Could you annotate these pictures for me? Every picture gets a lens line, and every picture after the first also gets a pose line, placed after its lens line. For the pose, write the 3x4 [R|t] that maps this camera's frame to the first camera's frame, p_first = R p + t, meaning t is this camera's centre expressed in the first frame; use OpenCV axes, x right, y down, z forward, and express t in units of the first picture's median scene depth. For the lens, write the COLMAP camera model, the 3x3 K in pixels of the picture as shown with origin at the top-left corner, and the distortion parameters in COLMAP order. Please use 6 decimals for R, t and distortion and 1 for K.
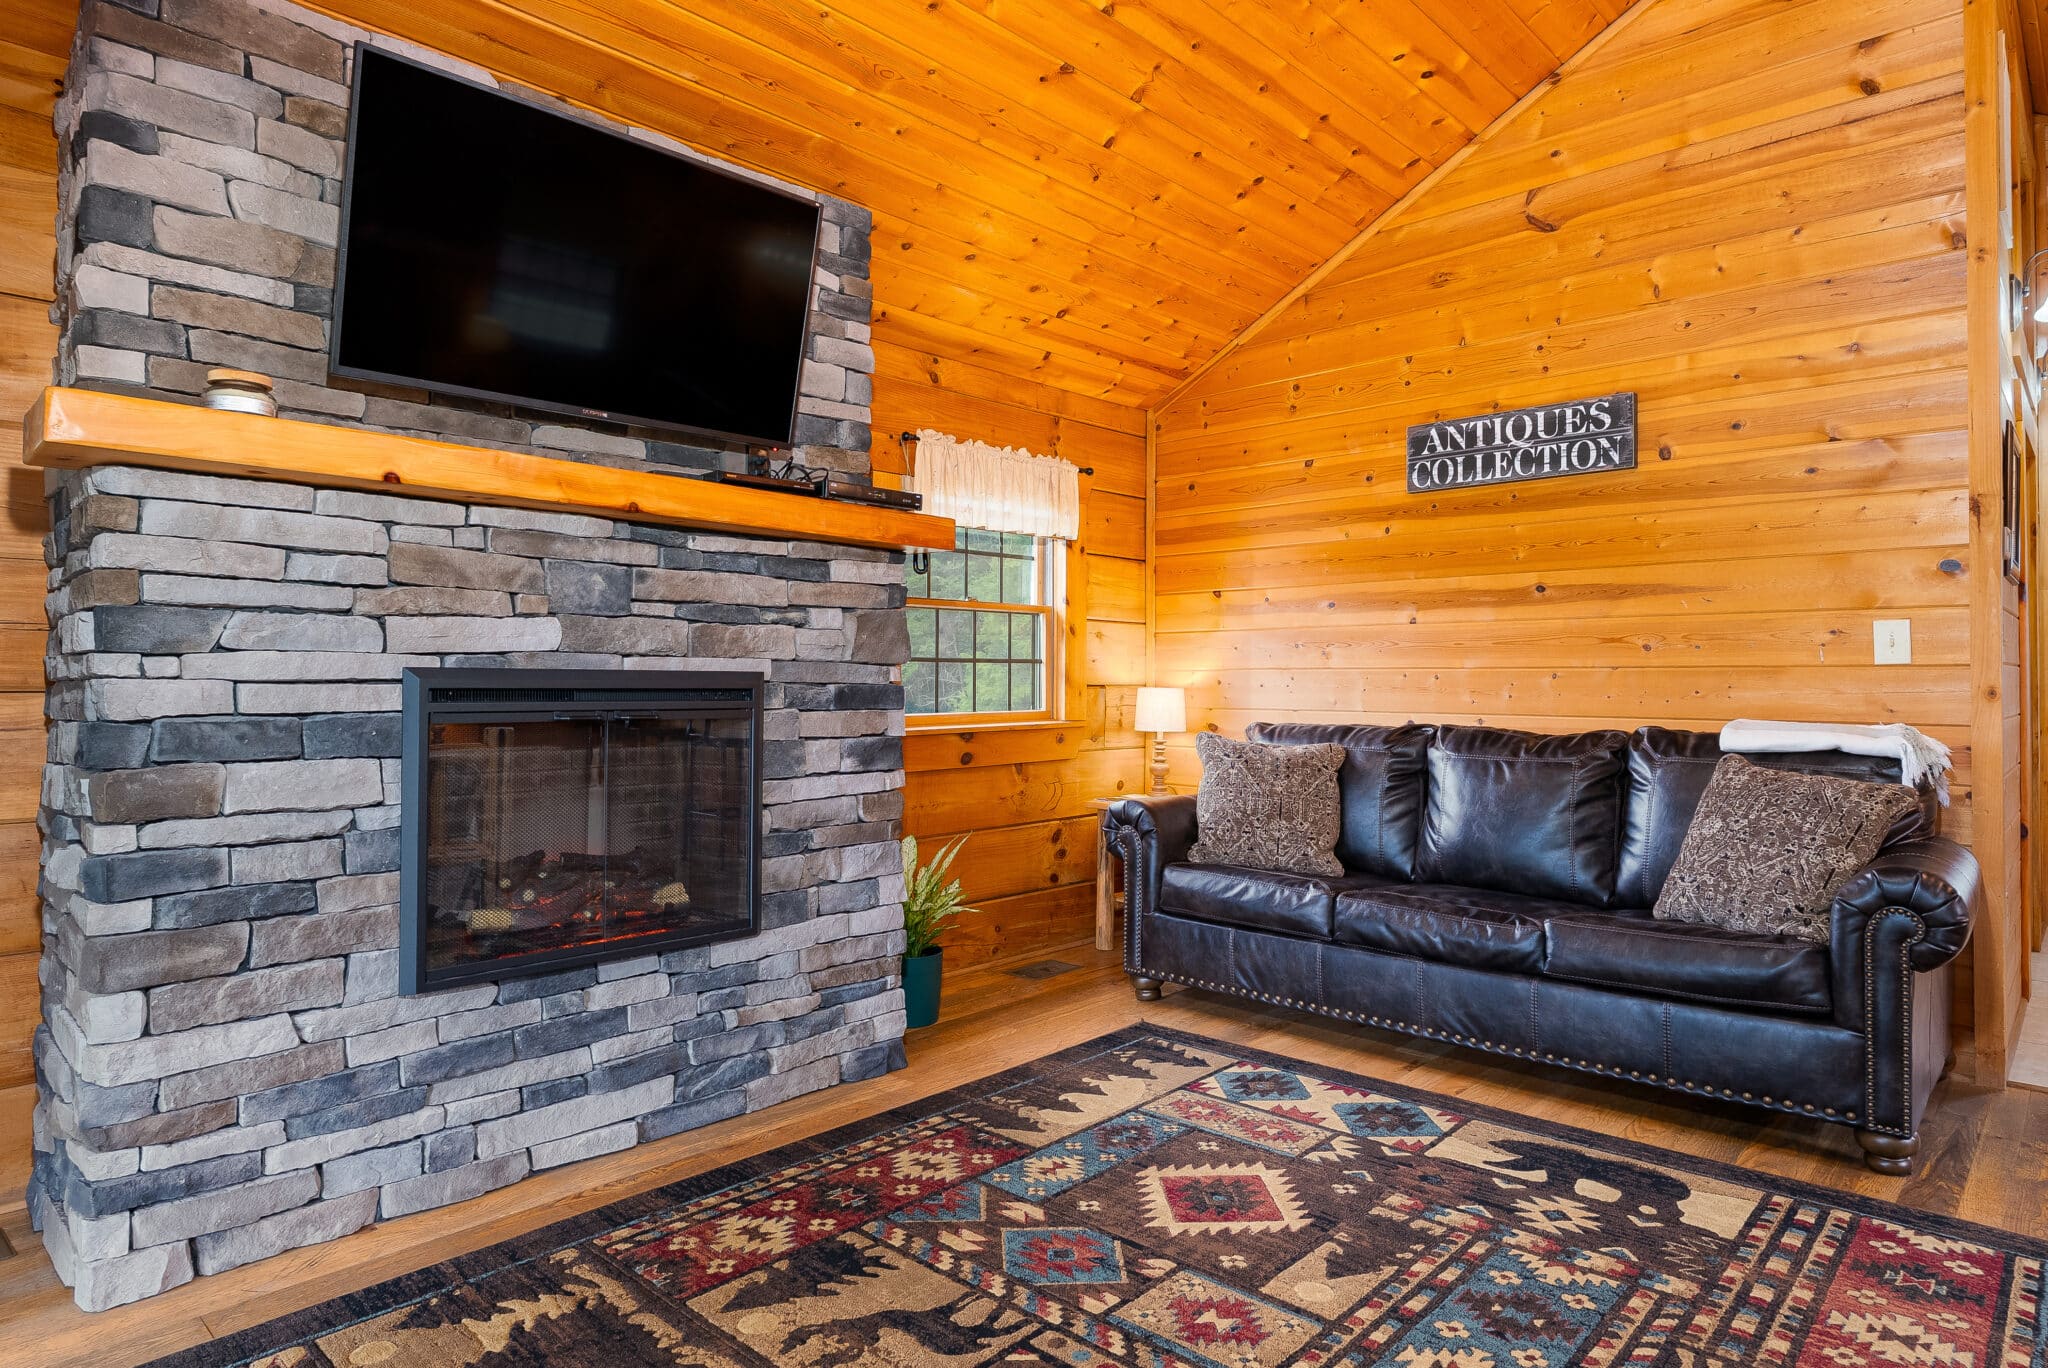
lens RADIAL K [[1173.5, 0, 1030.6], [0, 1173.5, 663.1], [0, 0, 1]] dist [-0.011254, 0.002809]
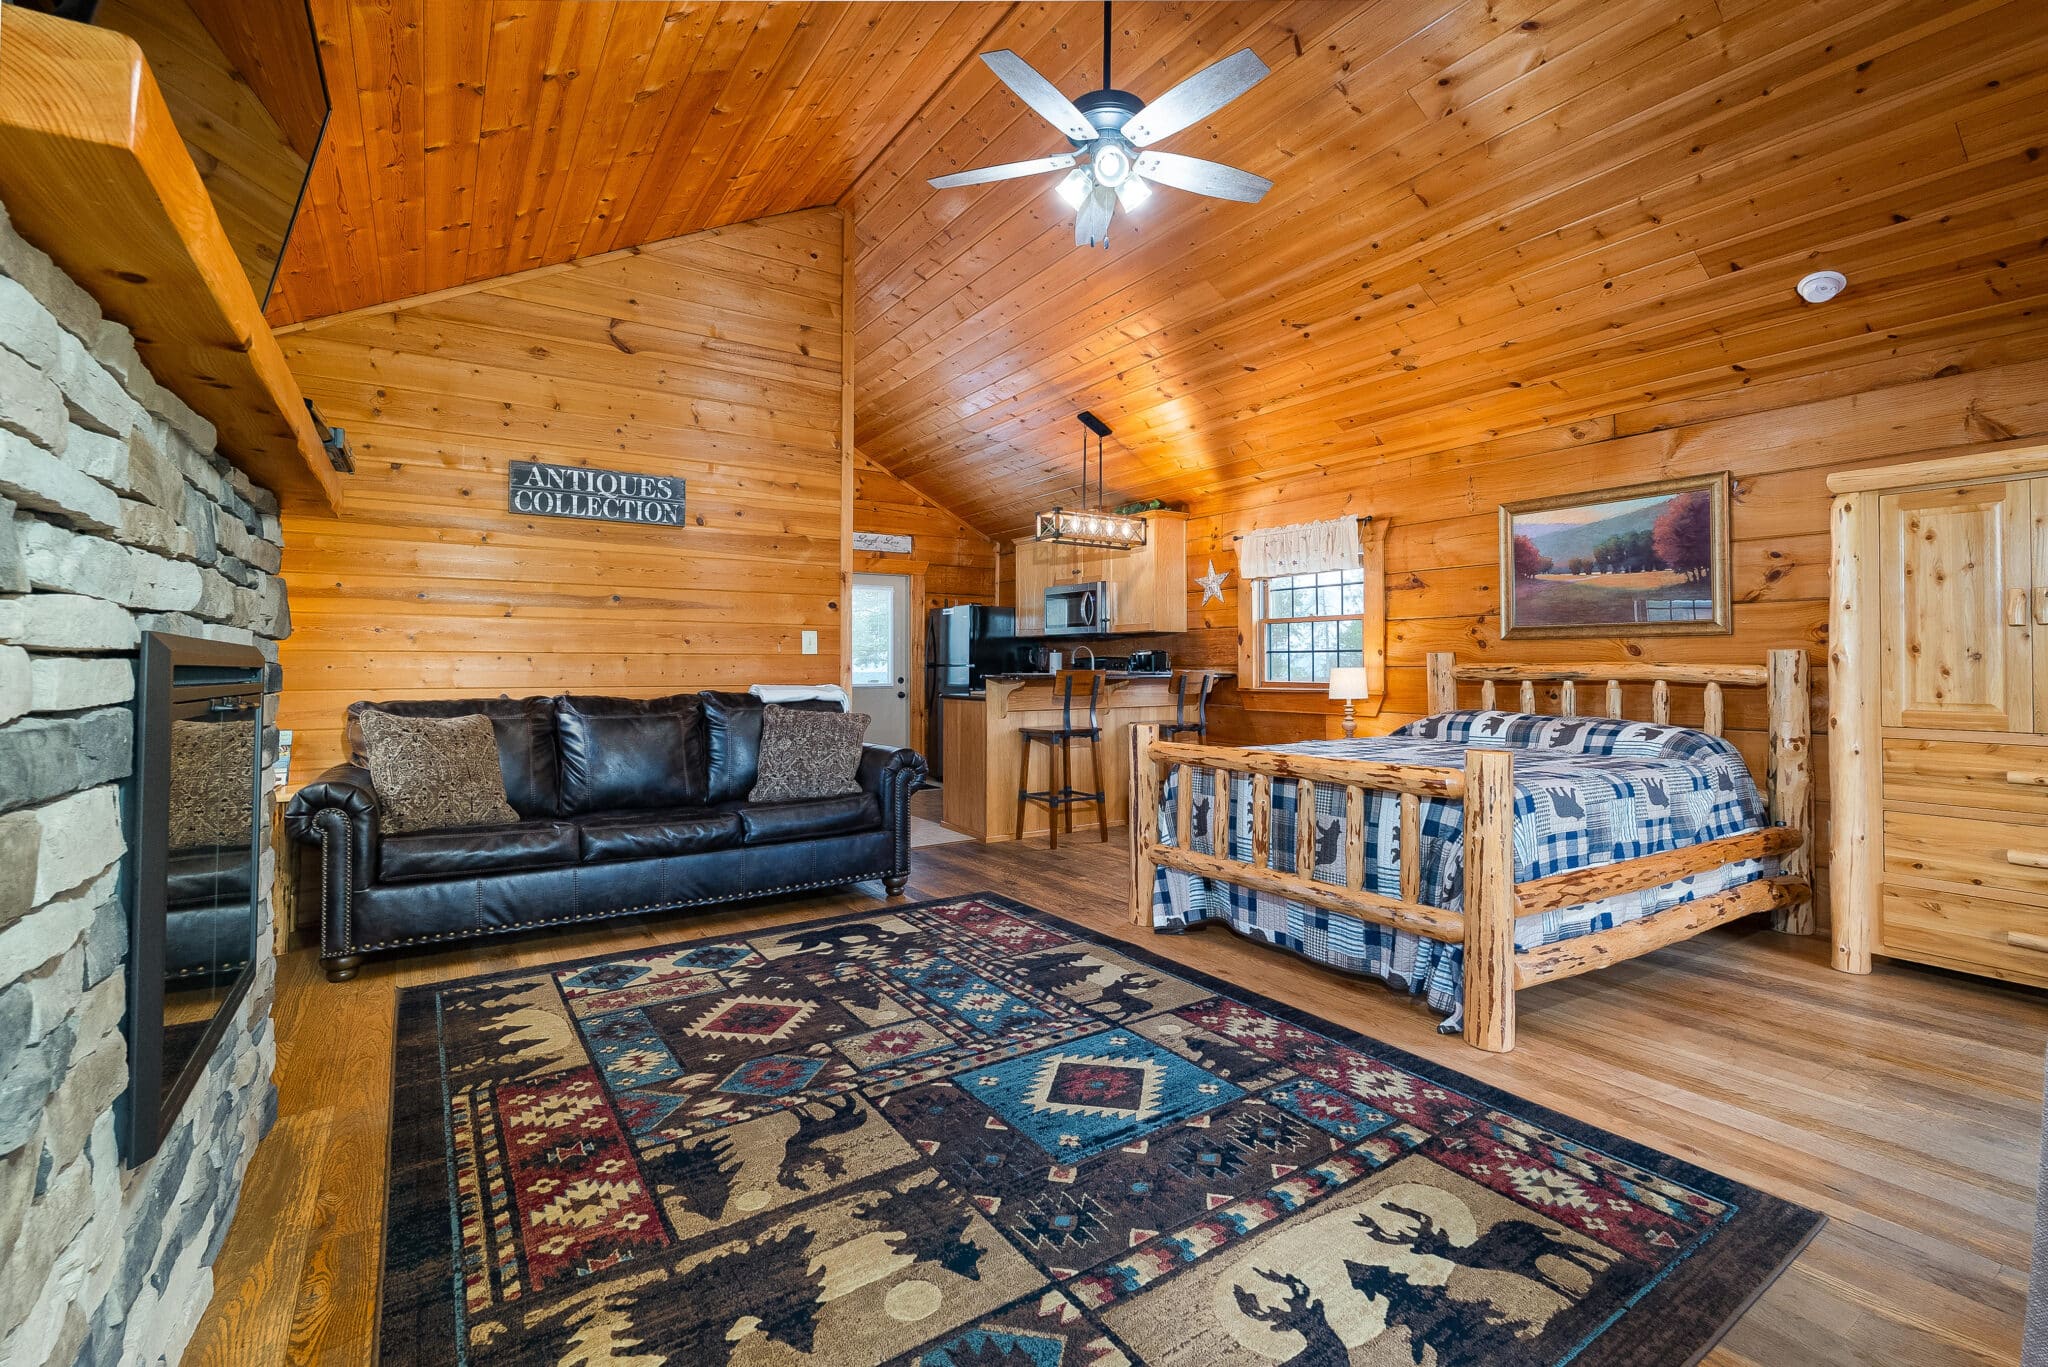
lens RADIAL K [[901.8, 0, 1026.0], [0, 901.8, 647.2], [0, 0, 1]] dist [-0.000697, -0.000383]
pose [[0.231545, 0.018775, 0.972643, -0.698589], [-0.012896, 0.999785, -0.016229, 0.010475], [-0.972739, -0.008786, 0.231737, 0.343889]]
